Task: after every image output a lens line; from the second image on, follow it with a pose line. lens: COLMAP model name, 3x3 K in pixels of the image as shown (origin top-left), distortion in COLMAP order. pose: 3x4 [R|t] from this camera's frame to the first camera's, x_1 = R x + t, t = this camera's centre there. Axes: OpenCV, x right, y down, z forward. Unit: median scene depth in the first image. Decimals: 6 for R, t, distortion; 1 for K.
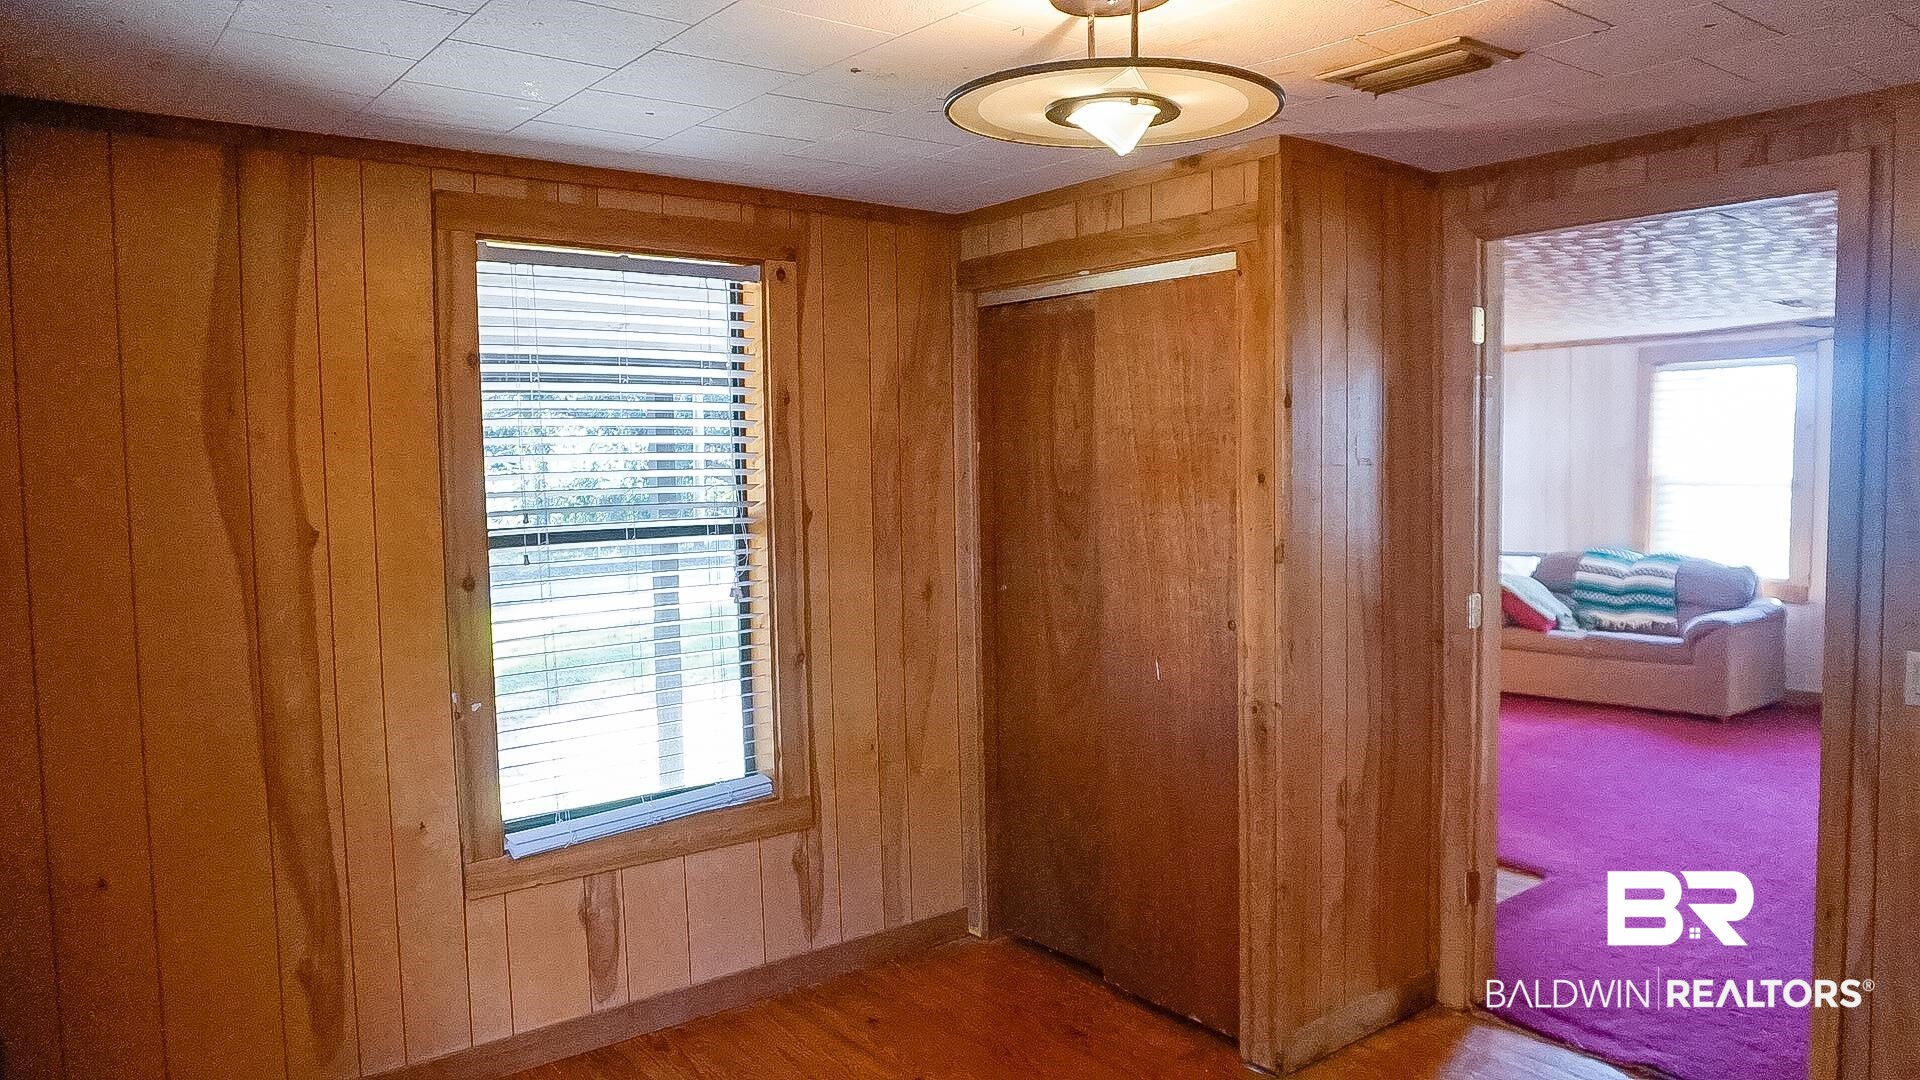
lens RADIAL K [[1281.4, 0, 952.8], [0, 1281.4, 544.4], [0, 0, 1]] dist [-0.040887, 0.036054]
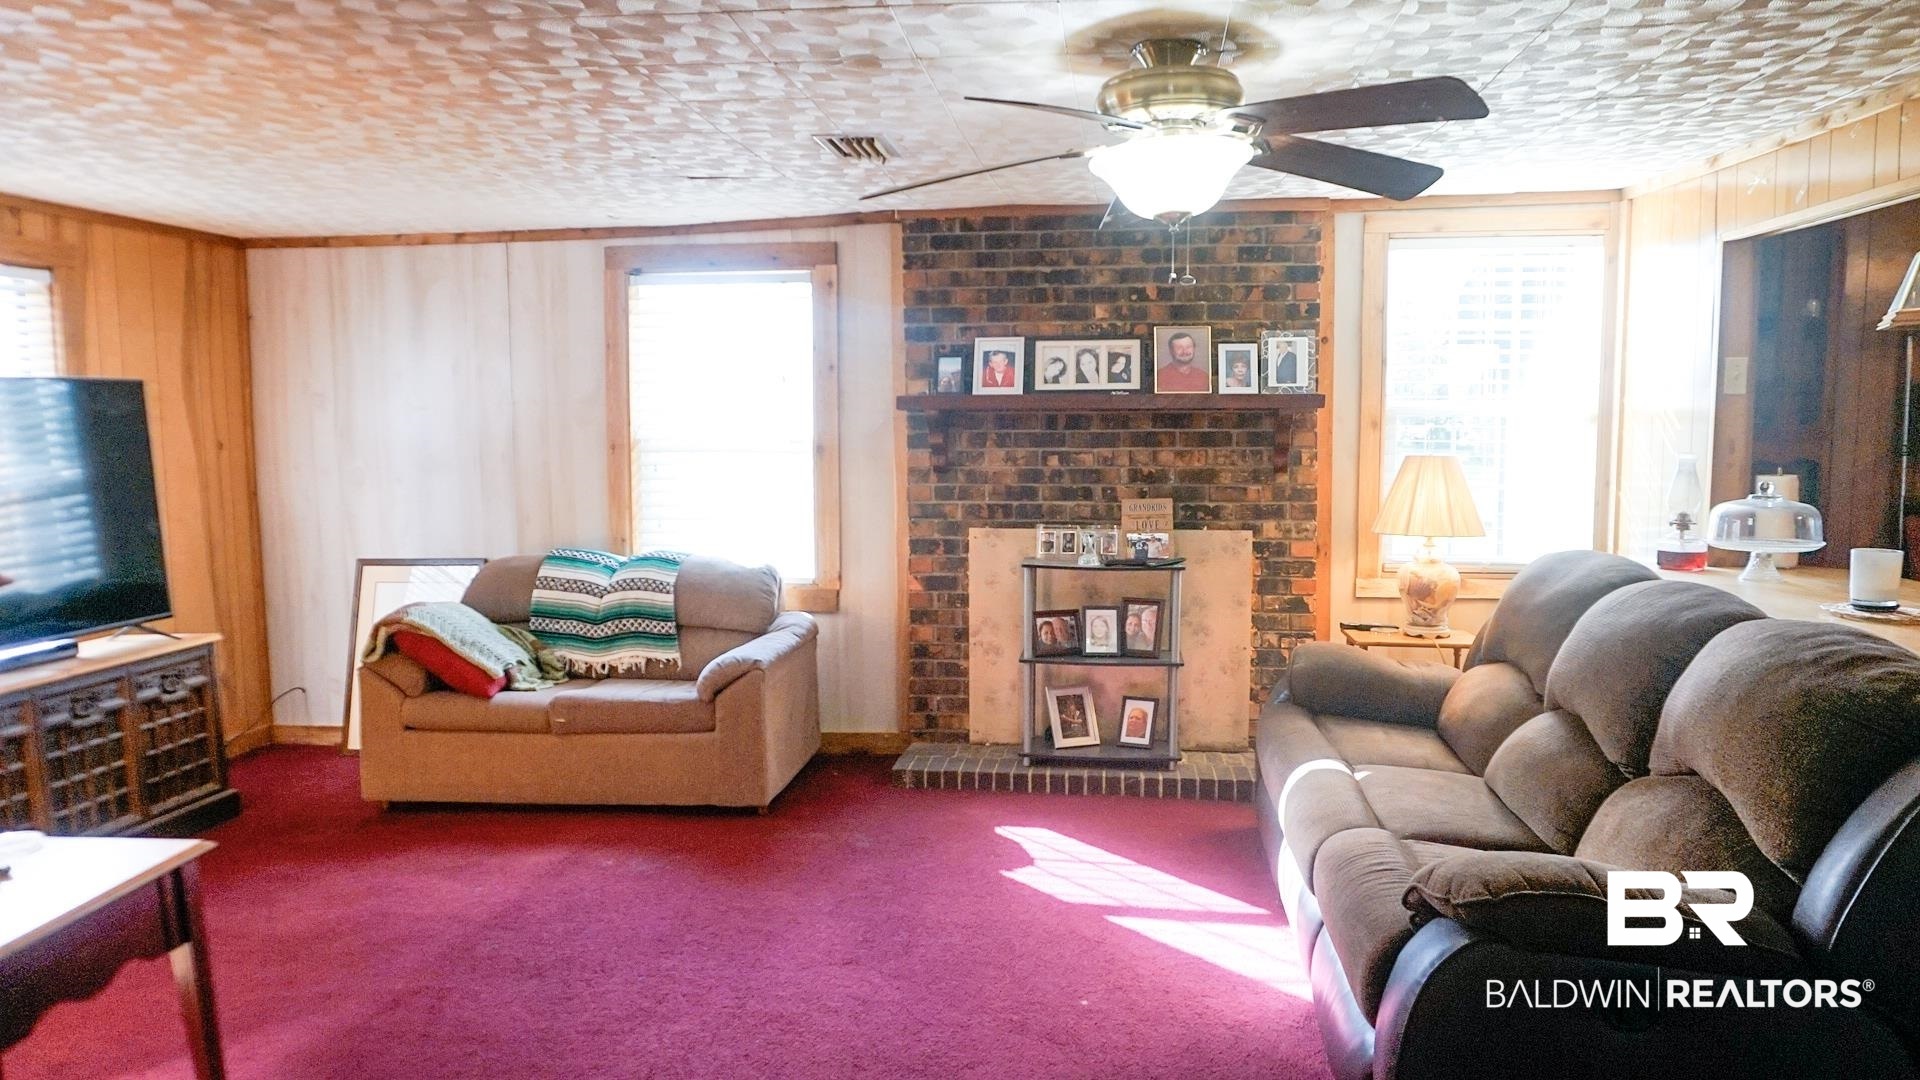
lens RADIAL K [[1281.4, 0, 956.1], [0, 1281.4, 539.5], [0, 0, 1]] dist [-0.040887, 0.036054]
pose [[0.710628, -0.048630, 0.701886, 0.201029], [0.039831, 0.998789, 0.028874, -0.013740], [-0.702440, 0.007438, 0.711704, 0.411145]]
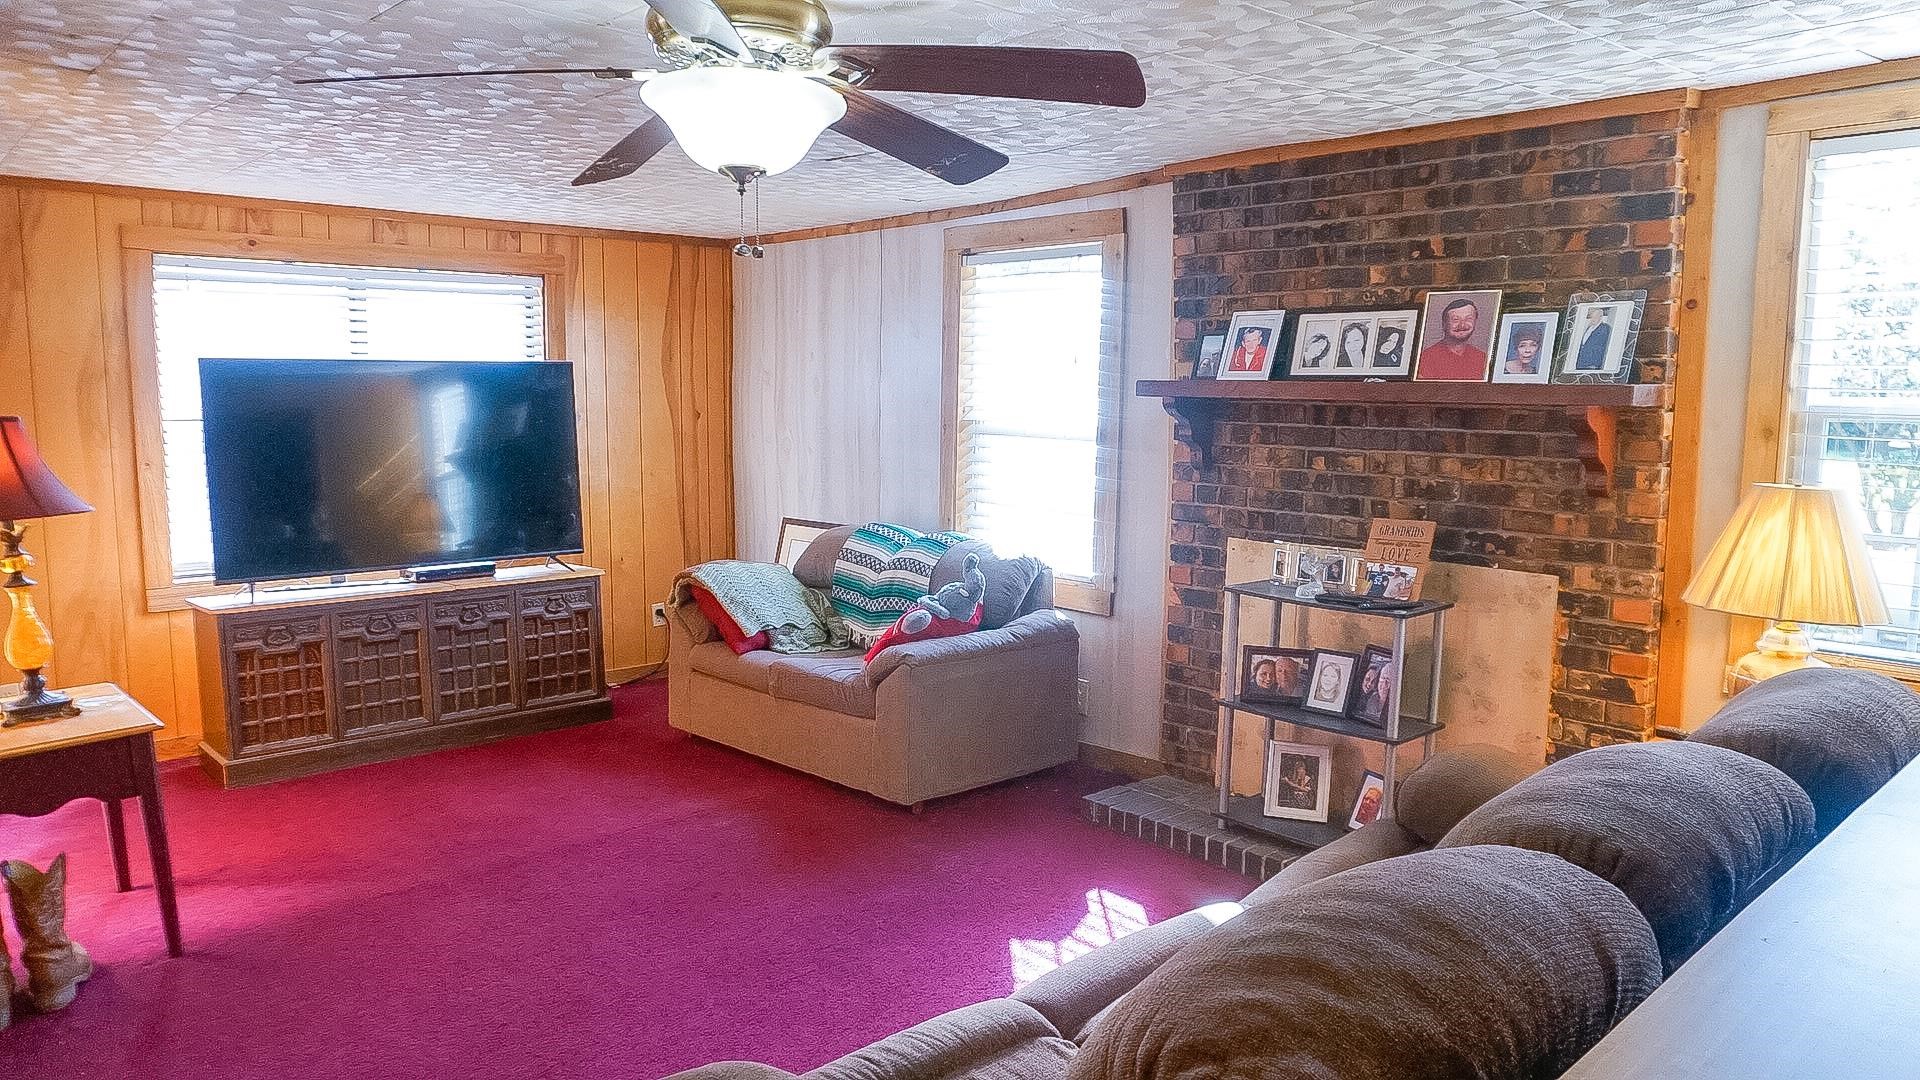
lens RADIAL K [[1281.4, 0, 964.2], [0, 1281.4, 534.0], [0, 0, 1]] dist [-0.040887, 0.036054]
pose [[0.995790, 0.018052, 0.089873, 0.513688], [-0.022190, 0.998729, 0.045260, -0.024811], [-0.088942, -0.047063, 0.994924, 0.329538]]
